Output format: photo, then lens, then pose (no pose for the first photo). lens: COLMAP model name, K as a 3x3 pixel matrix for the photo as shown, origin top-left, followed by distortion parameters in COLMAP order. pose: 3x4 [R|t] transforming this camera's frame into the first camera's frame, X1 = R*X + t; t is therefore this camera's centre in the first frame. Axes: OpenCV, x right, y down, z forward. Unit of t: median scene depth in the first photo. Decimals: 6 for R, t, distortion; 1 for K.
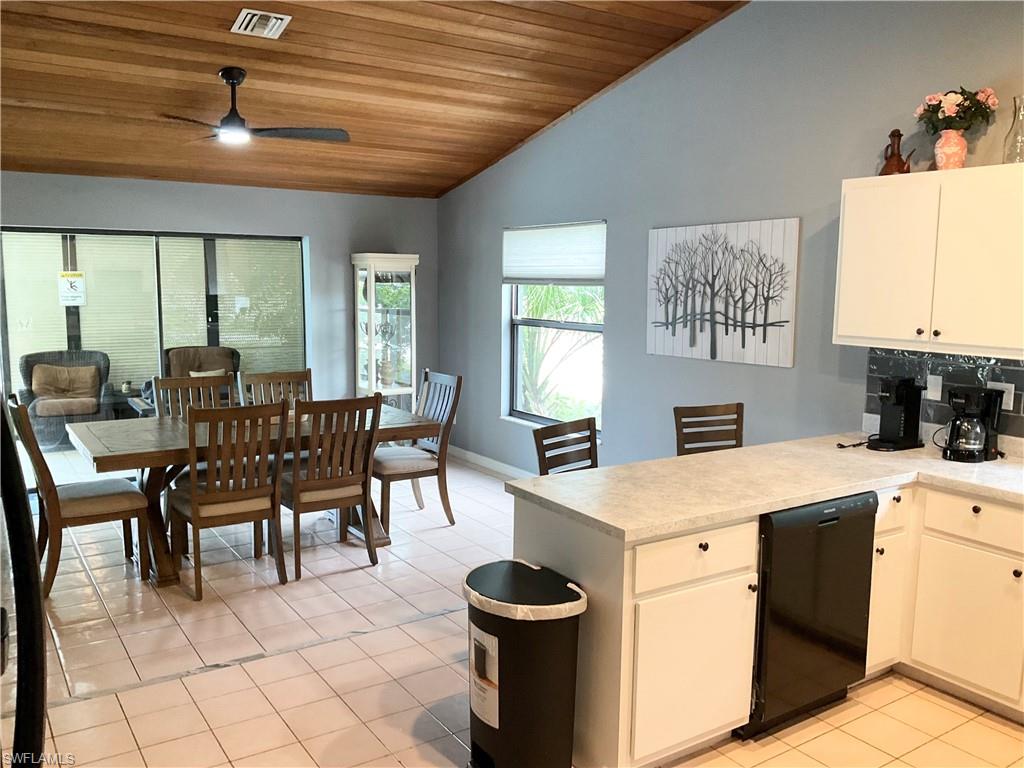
lens RADIAL K [[846.0, 0, 504.4], [0, 846.0, 384.8], [0, 0, 1]] dist [0.066429, -0.129514]
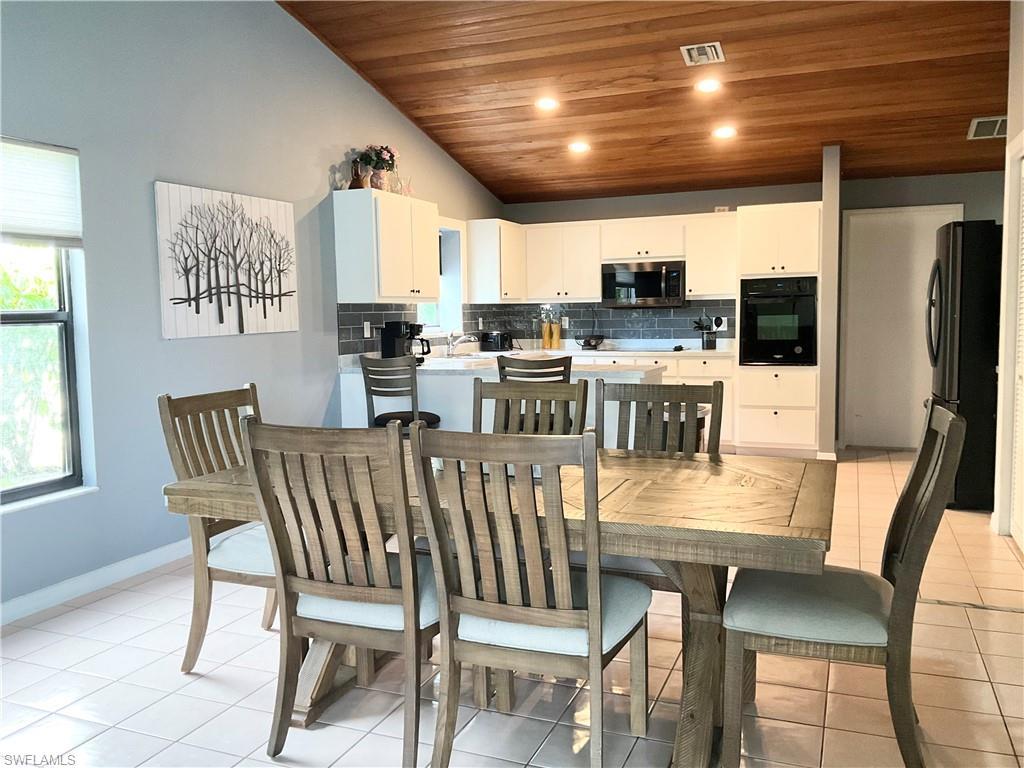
lens RADIAL K [[847.7, 0, 512.0], [0, 847.7, 384.0], [0, 0, 1]] dist [0.098772, -0.246313]
pose [[-0.574206, -0.071277, 0.815602, -0.740159], [0.113720, 0.979602, 0.165672, -0.101013], [-0.810774, 0.187881, -0.554388, 1.317116]]
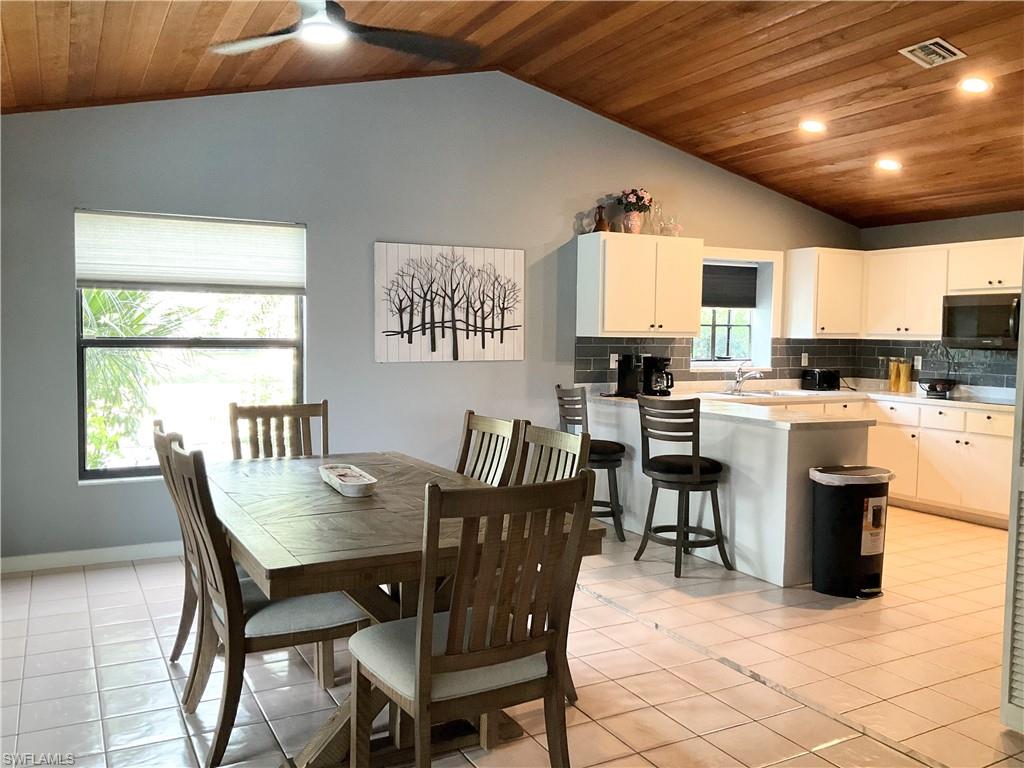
lens RADIAL K [[846.0, 0, 504.4], [0, 846.0, 384.8], [0, 0, 1]] dist [0.066429, -0.129514]
pose [[0.088152, -0.069504, 0.993679, -0.931519], [0.115070, 0.991595, 0.059150, -0.058691], [-0.989438, 0.109129, 0.095409, 0.834043]]
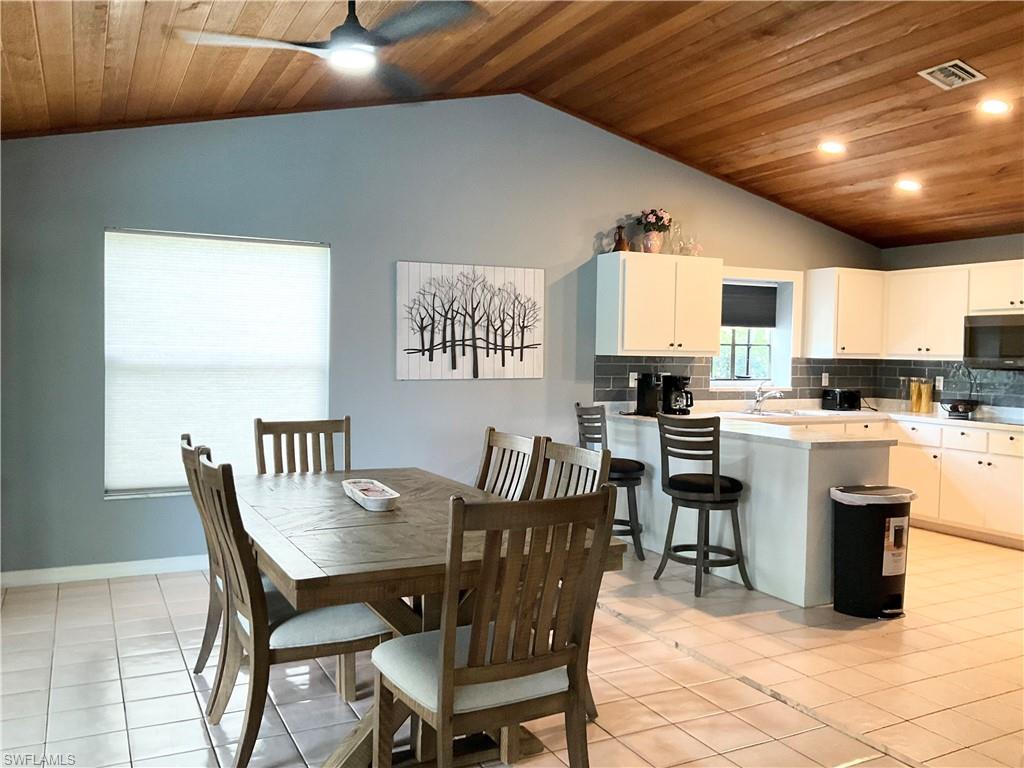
lens RADIAL K [[846.0, 0, 504.4], [0, 846.0, 384.8], [0, 0, 1]] dist [0.066429, -0.129514]
pose [[0.109121, -0.045968, 0.992965, -0.939544], [0.111067, 0.993239, 0.033775, -0.056987], [-0.987804, 0.106600, 0.113489, 0.836500]]
